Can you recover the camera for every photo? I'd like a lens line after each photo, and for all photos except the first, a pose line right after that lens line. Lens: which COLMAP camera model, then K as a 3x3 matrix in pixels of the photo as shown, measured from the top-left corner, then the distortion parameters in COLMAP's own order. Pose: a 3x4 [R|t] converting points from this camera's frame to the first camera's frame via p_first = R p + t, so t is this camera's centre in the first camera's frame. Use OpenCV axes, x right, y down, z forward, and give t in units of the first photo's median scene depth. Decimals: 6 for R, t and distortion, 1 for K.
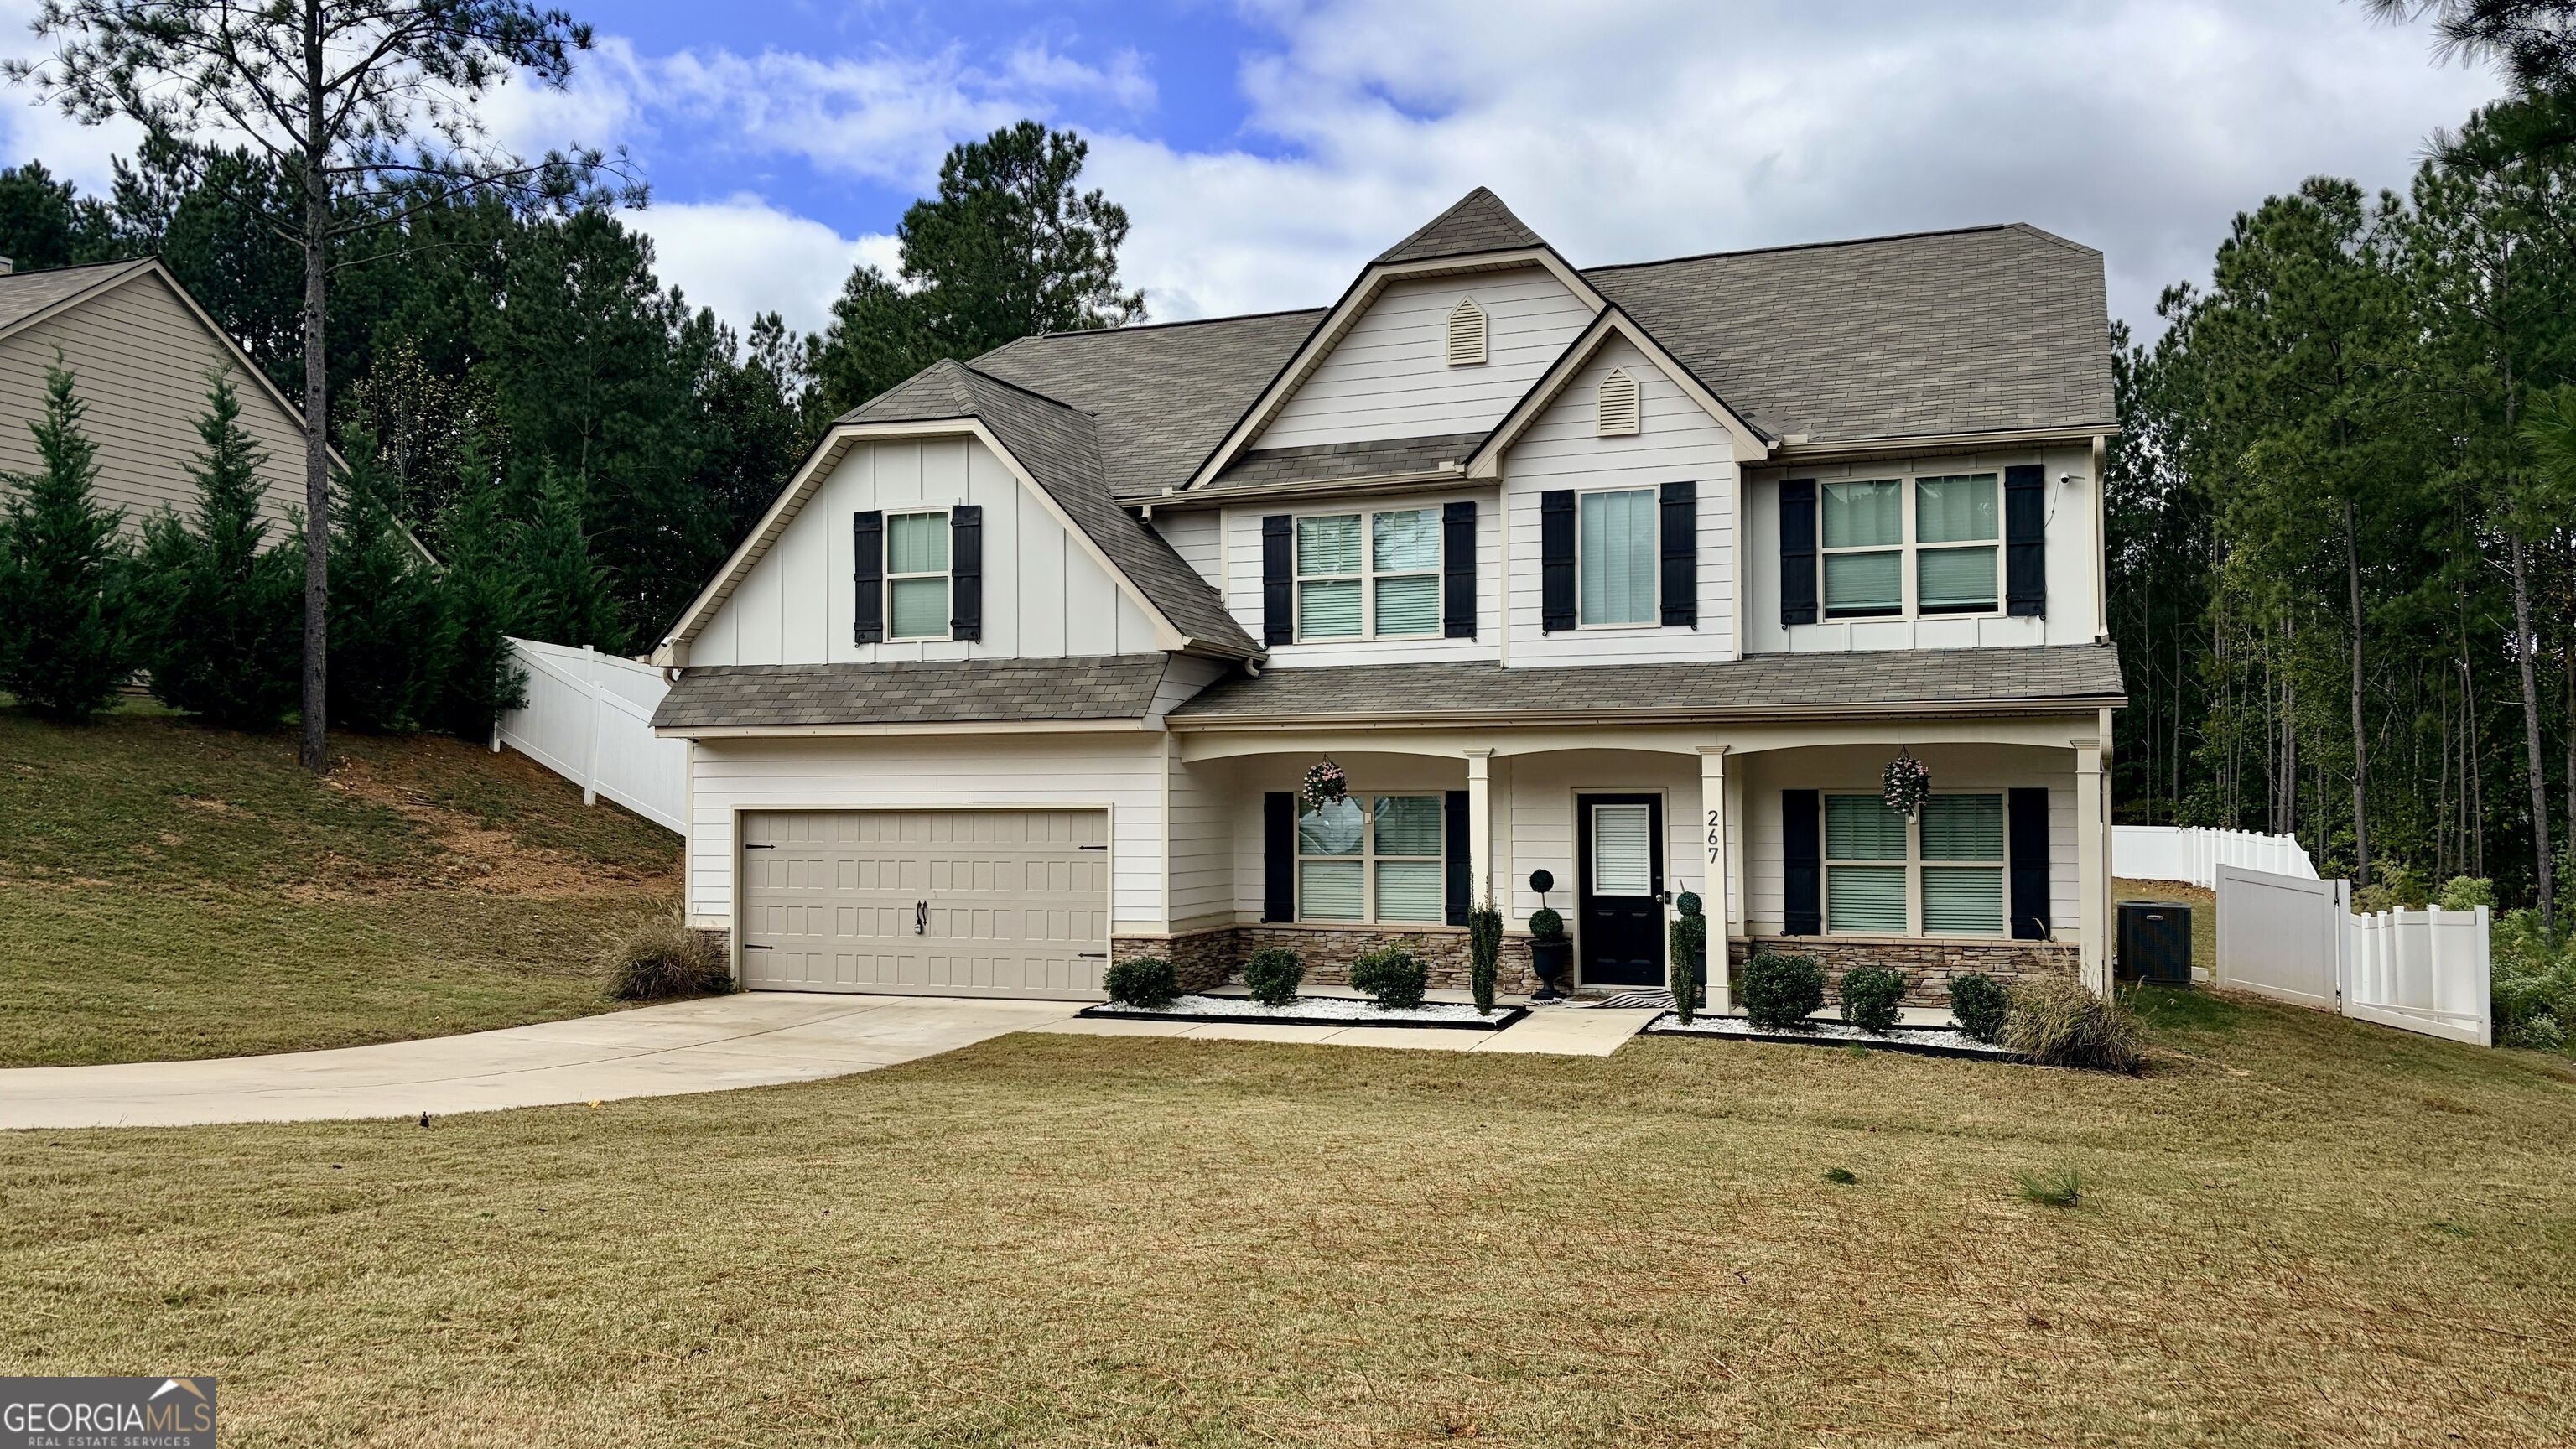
lens RADIAL K [[2099.7, 0, 1291.7], [0, 2099.7, 719.1], [0, 0, 1]] dist [-0.001414, -0.007026]
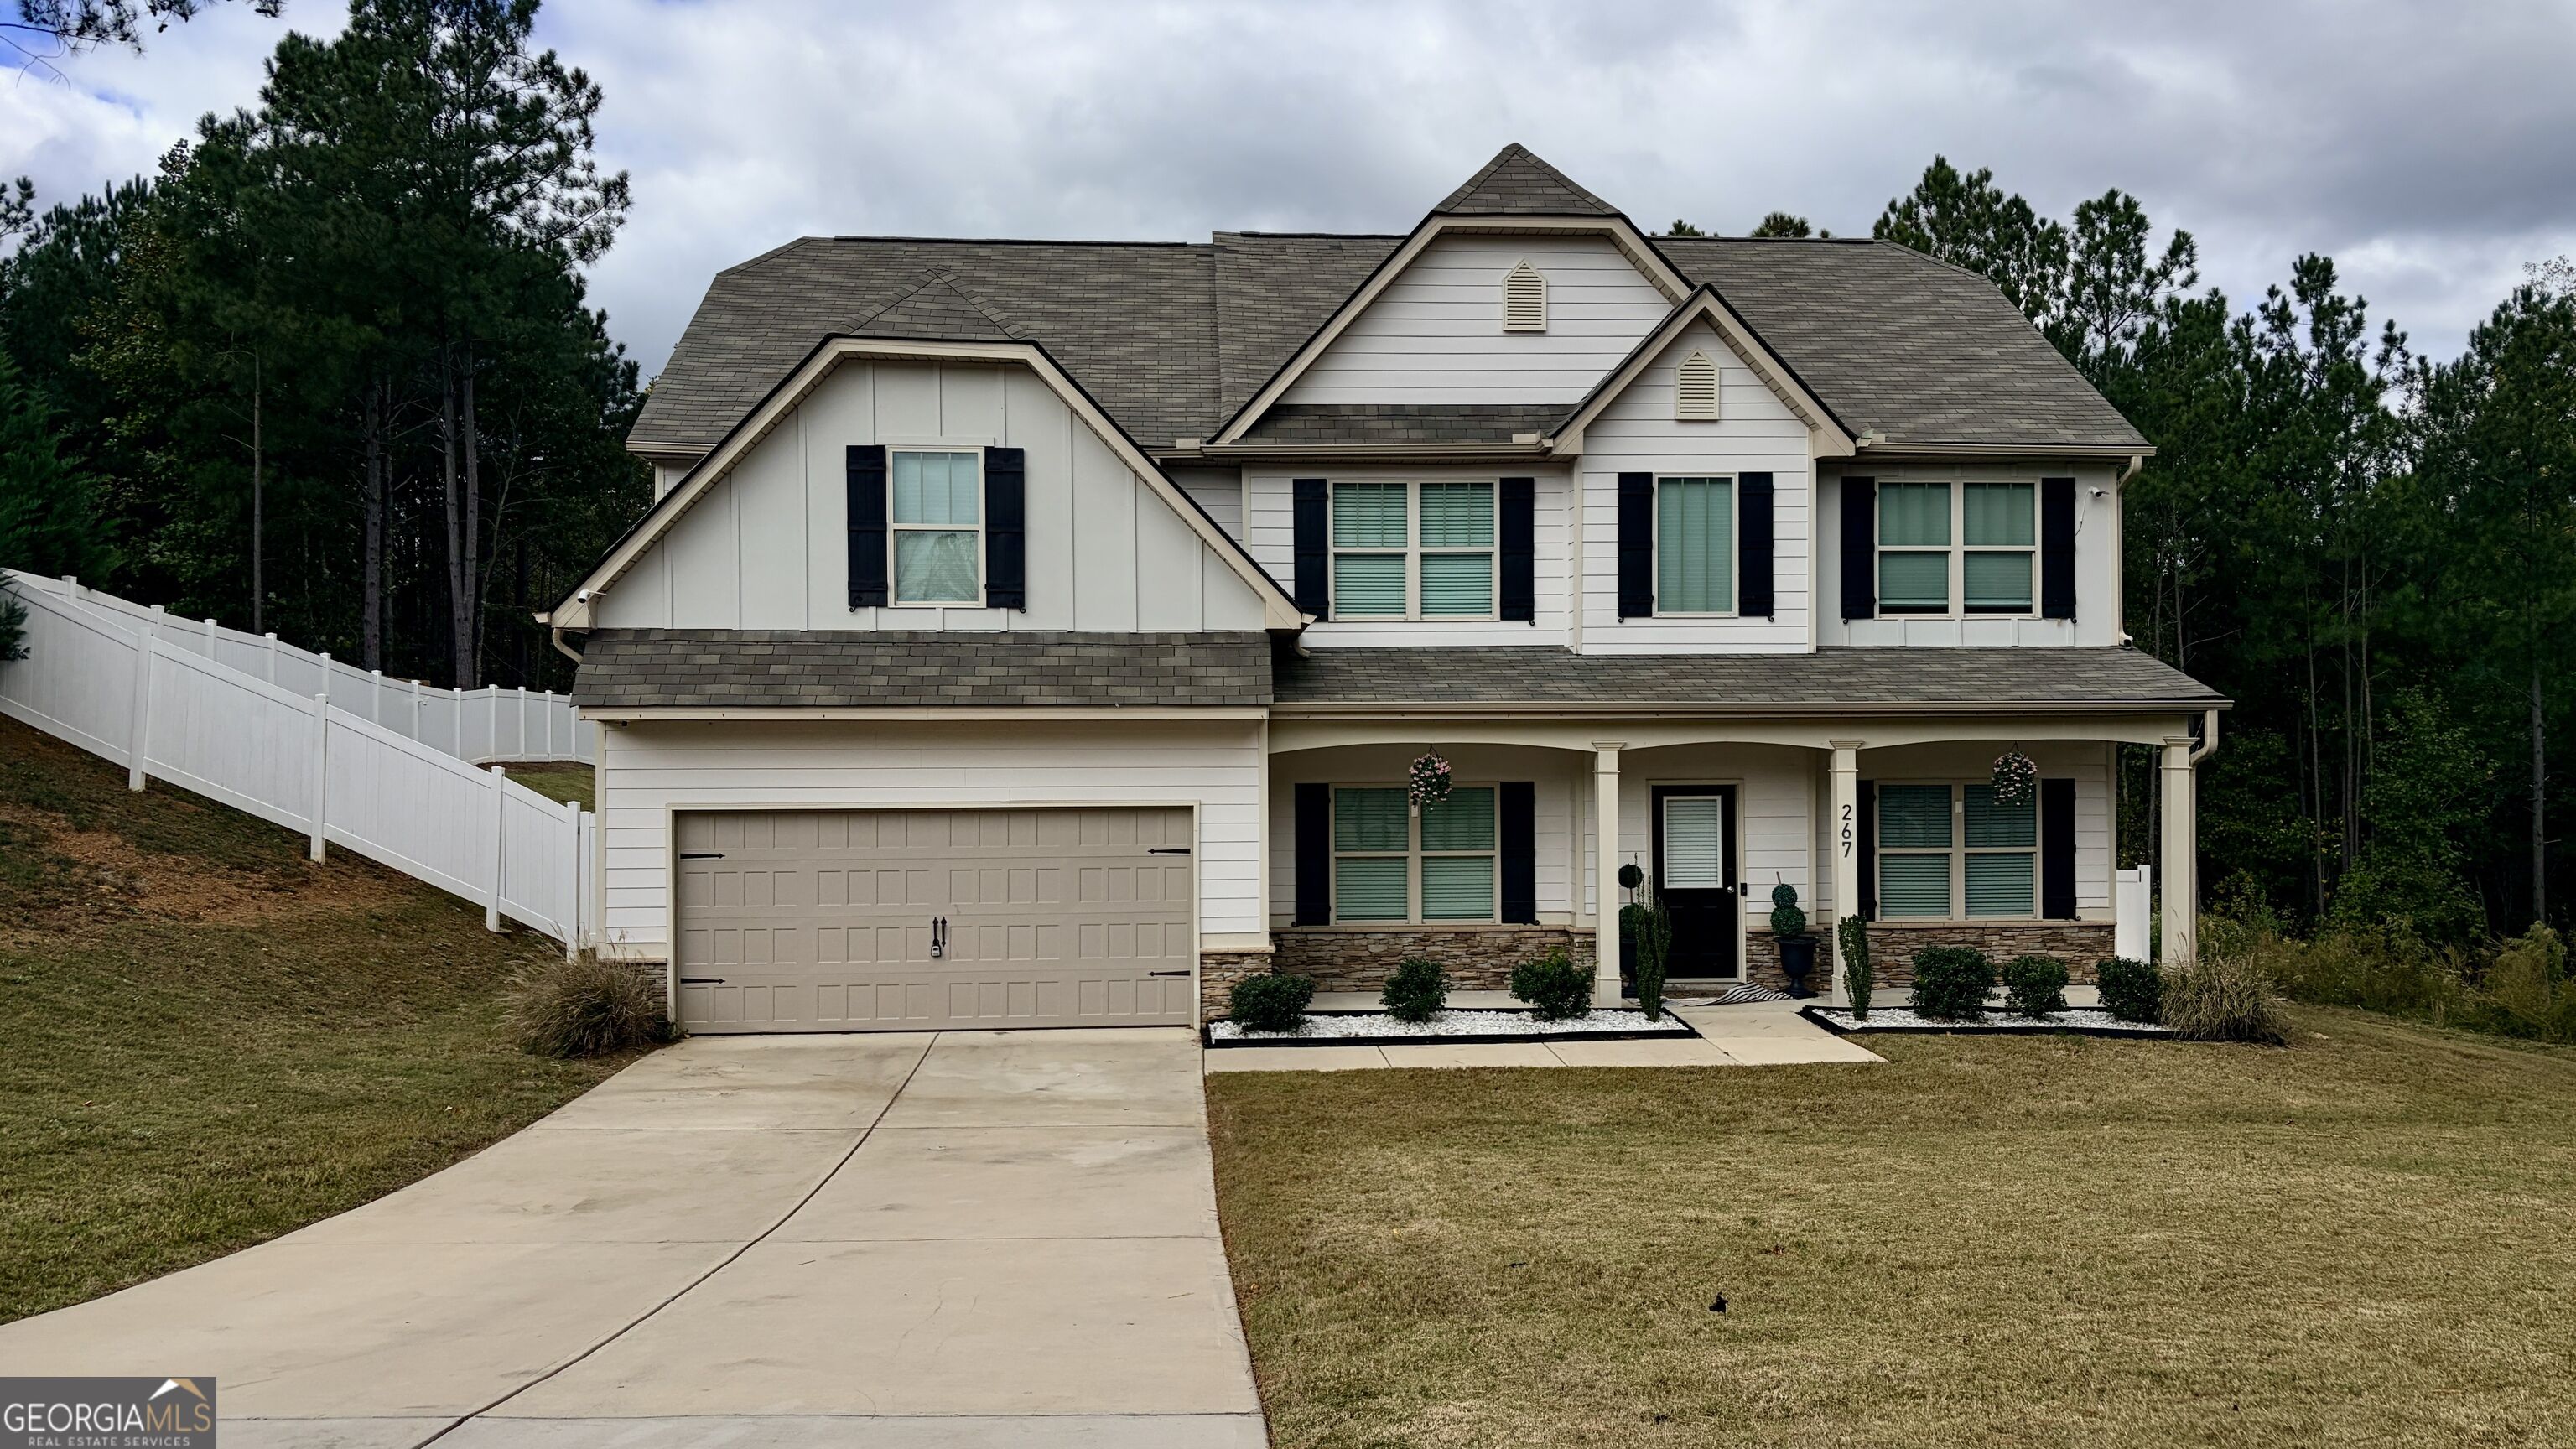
lens RADIAL K [[2099.7, 0, 1287.7], [0, 2099.7, 731.6], [0, 0, 1]] dist [-0.001414, -0.007026]
pose [[0.892857, 0.001400, 0.450338, -0.443278], [-0.017173, 0.999374, 0.030939, -0.016349], [-0.450013, -0.035358, 0.892322, 0.199234]]
